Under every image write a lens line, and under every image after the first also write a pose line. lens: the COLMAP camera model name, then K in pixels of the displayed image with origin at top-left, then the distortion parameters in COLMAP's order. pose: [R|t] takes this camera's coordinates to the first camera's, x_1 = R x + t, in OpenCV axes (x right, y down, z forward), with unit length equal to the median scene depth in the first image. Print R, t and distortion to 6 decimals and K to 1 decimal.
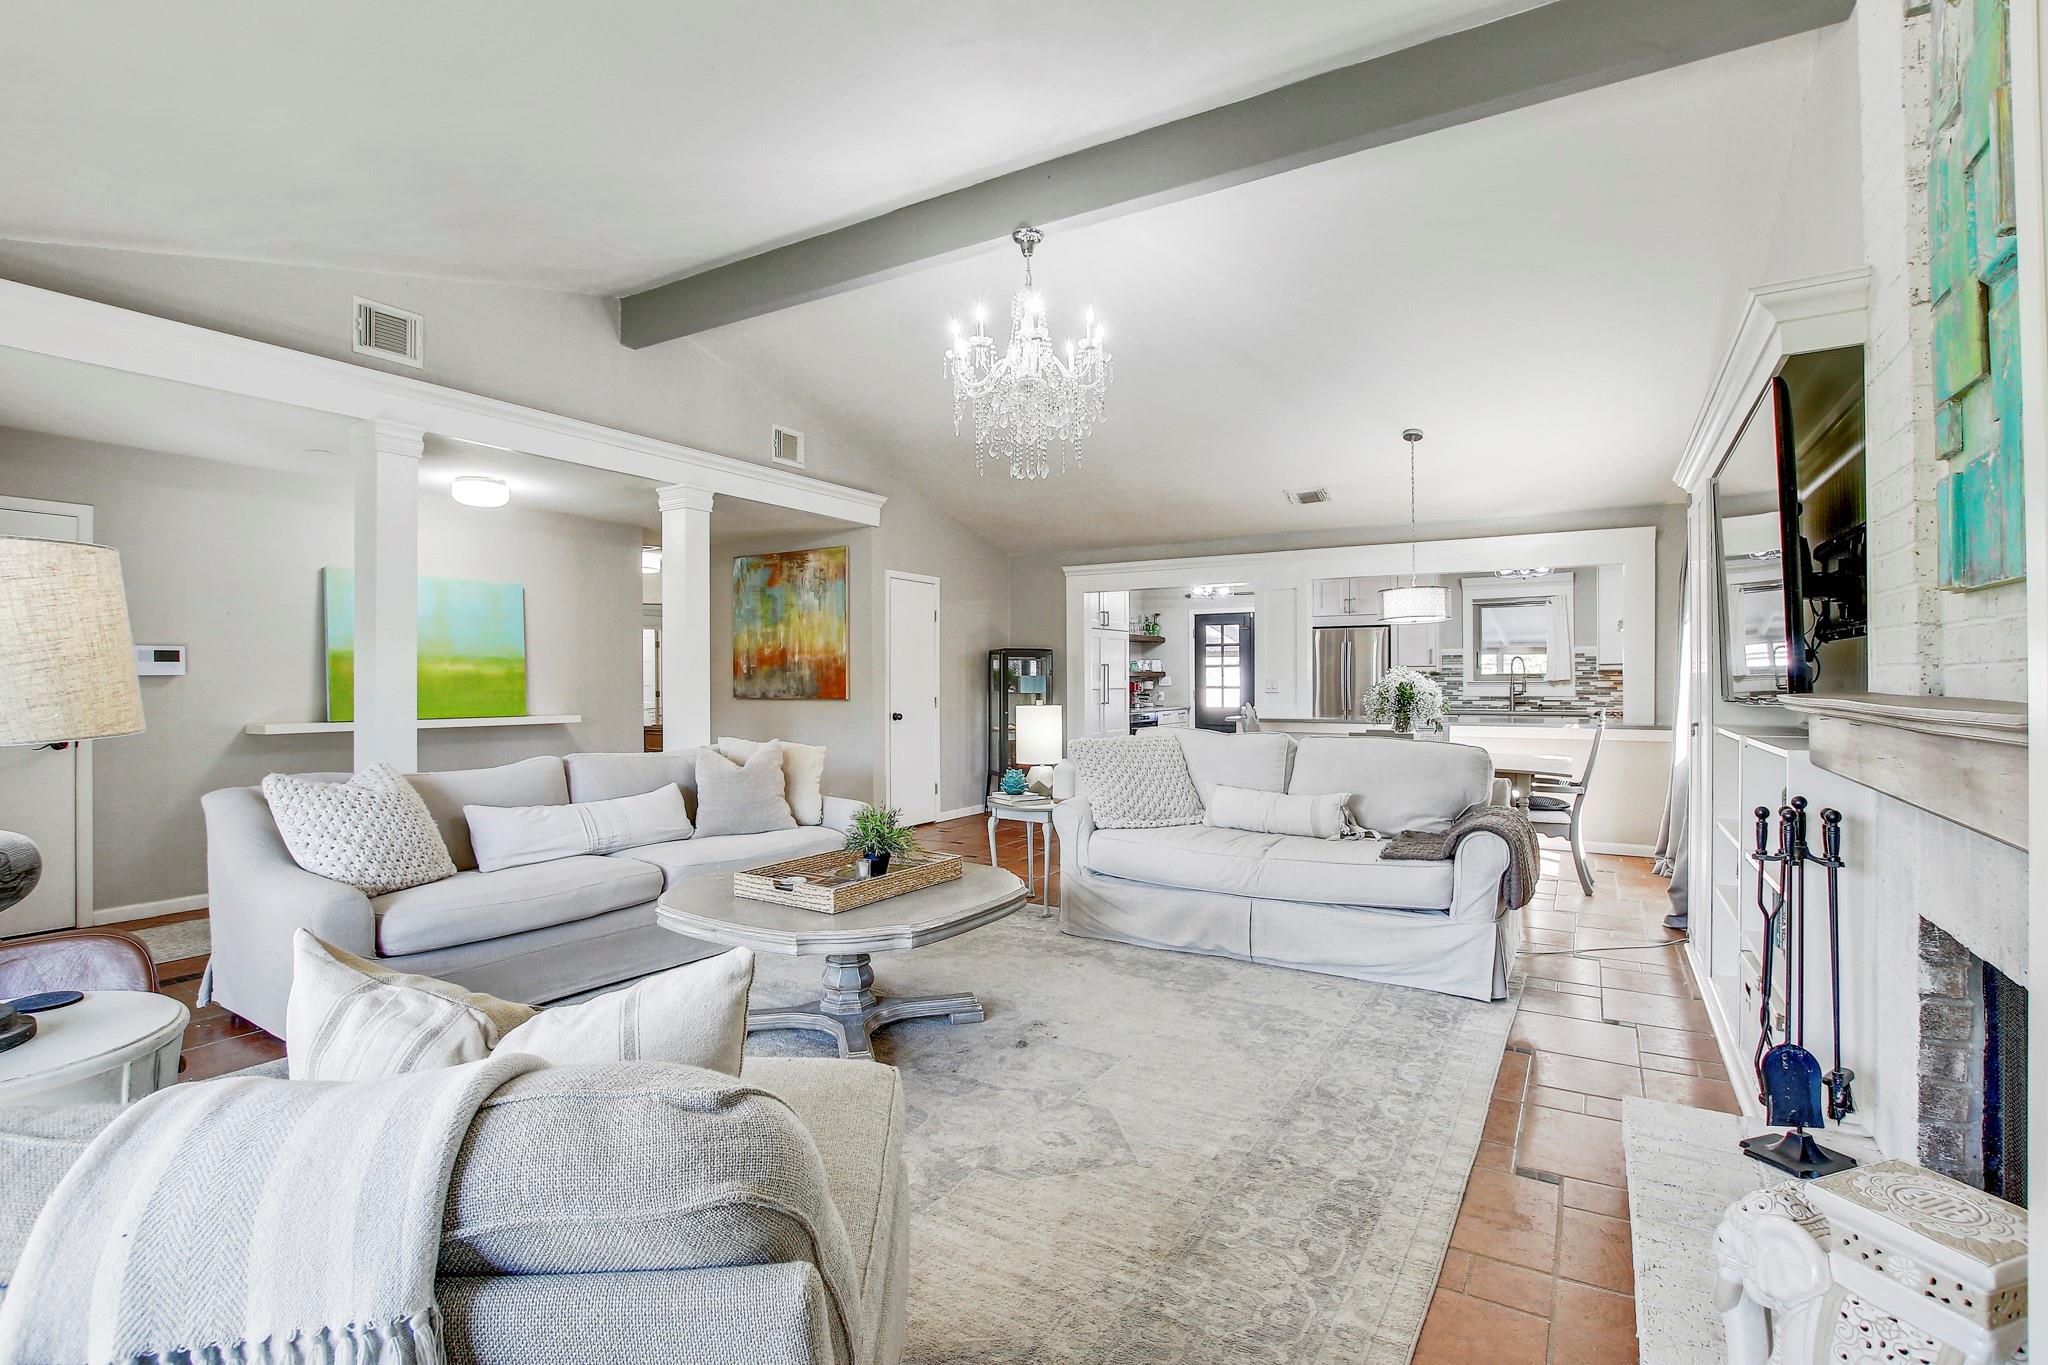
lens RADIAL K [[943.7, 0, 1020.1], [0, 943.7, 686.8], [0, 0, 1]] dist [-0.030084, 0.001019]
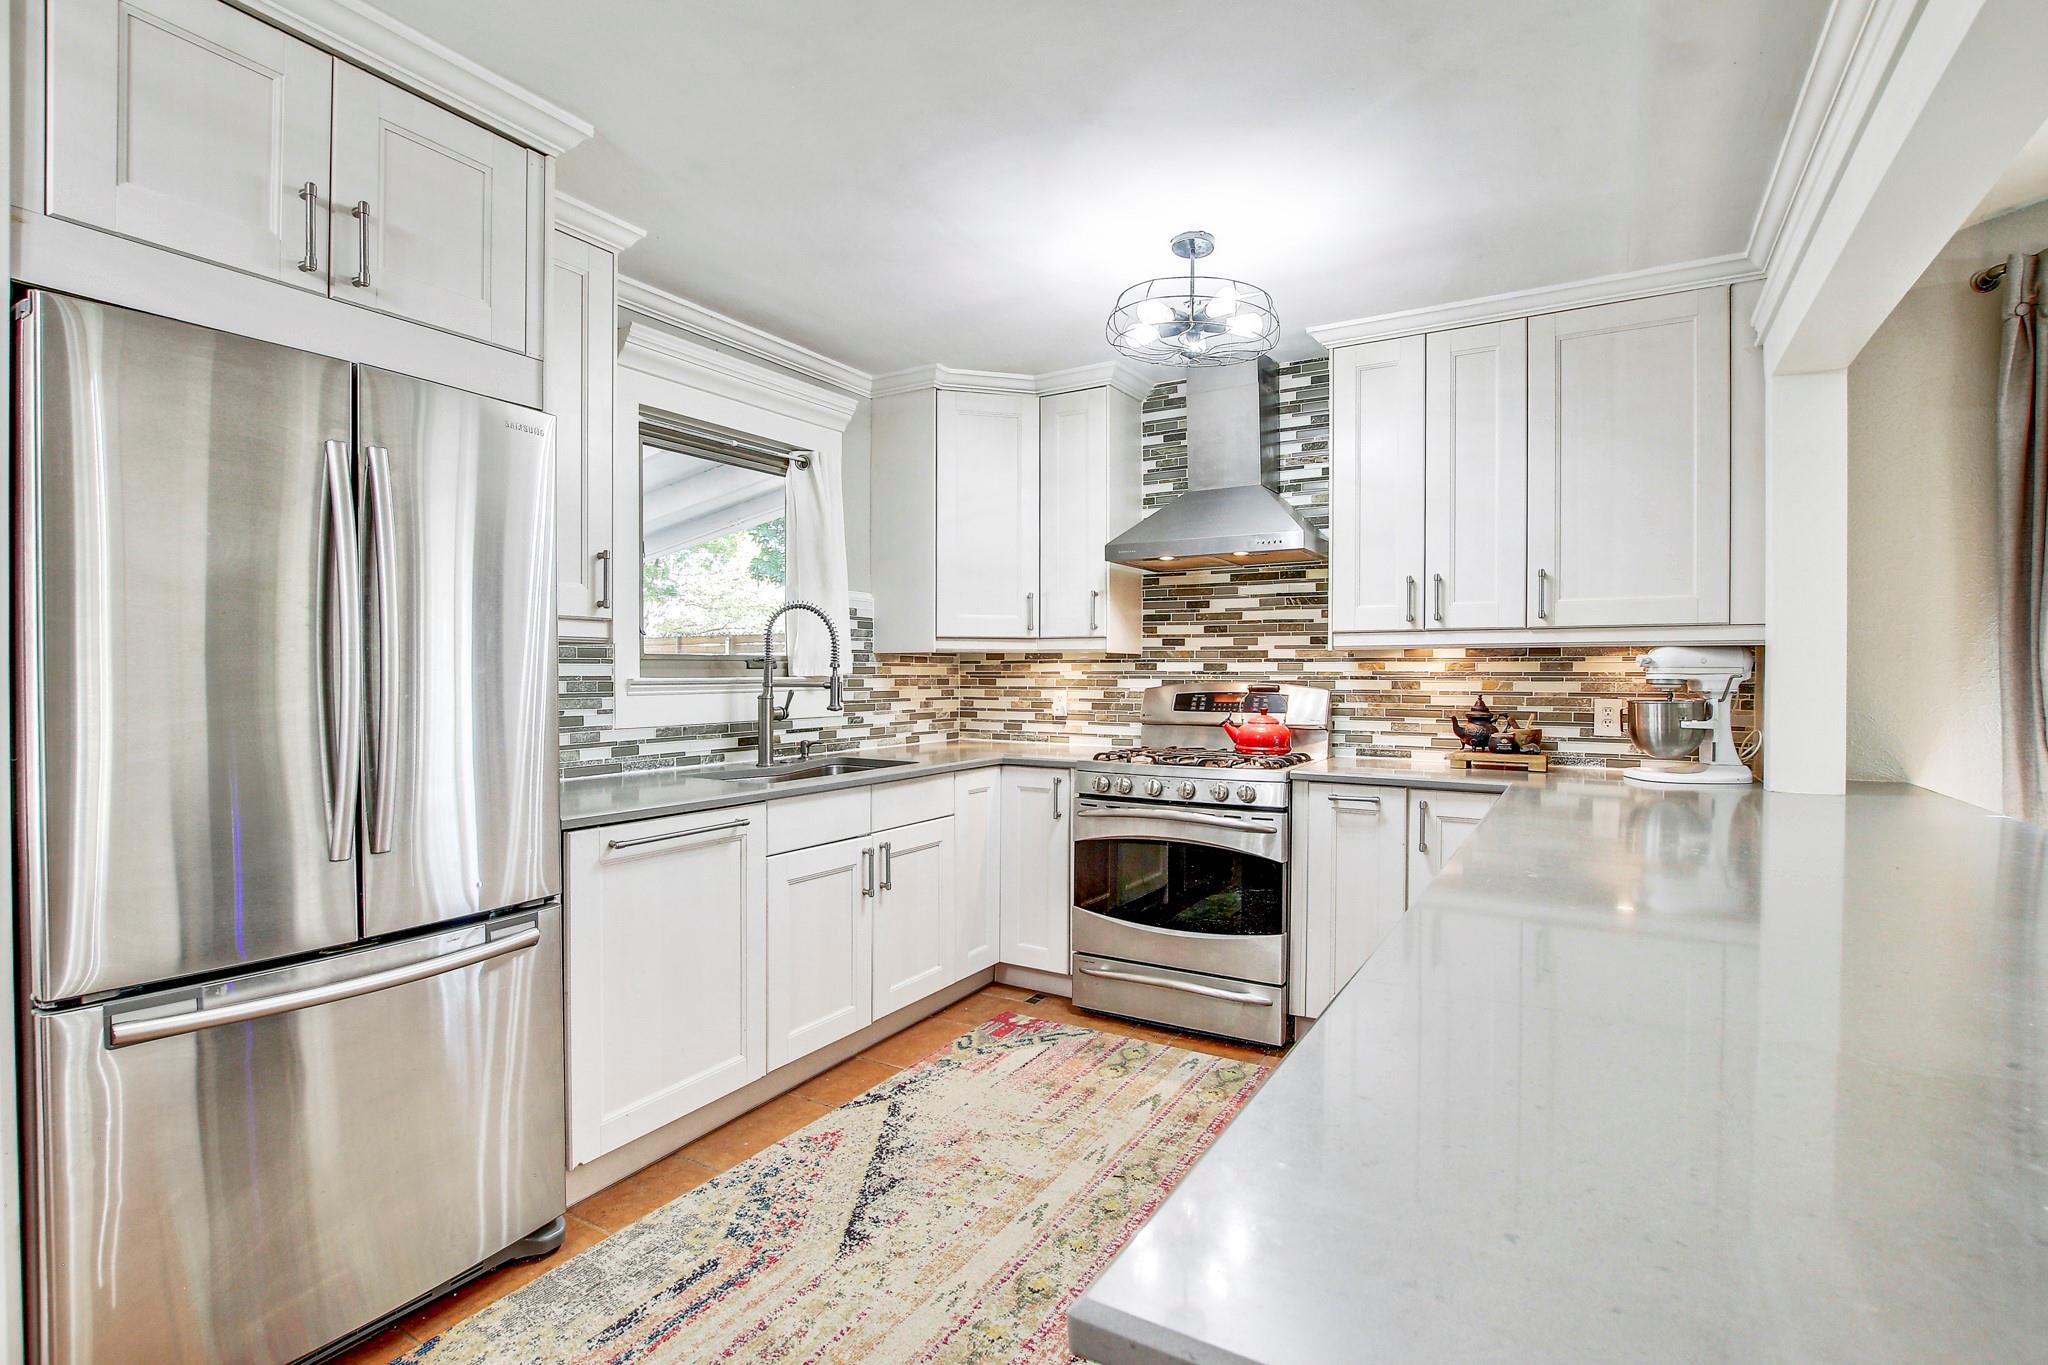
lens RADIAL K [[954.3, 0, 1019.9], [0, 954.3, 681.0], [0, 0, 1]] dist [-0.029424, 0.000498]
pose [[0.000085, -0.004459, 0.999990, 0.346519], [0.003279, 0.999985, 0.004459, -0.011208], [-0.999995, 0.003278, 0.000100, 1.681508]]
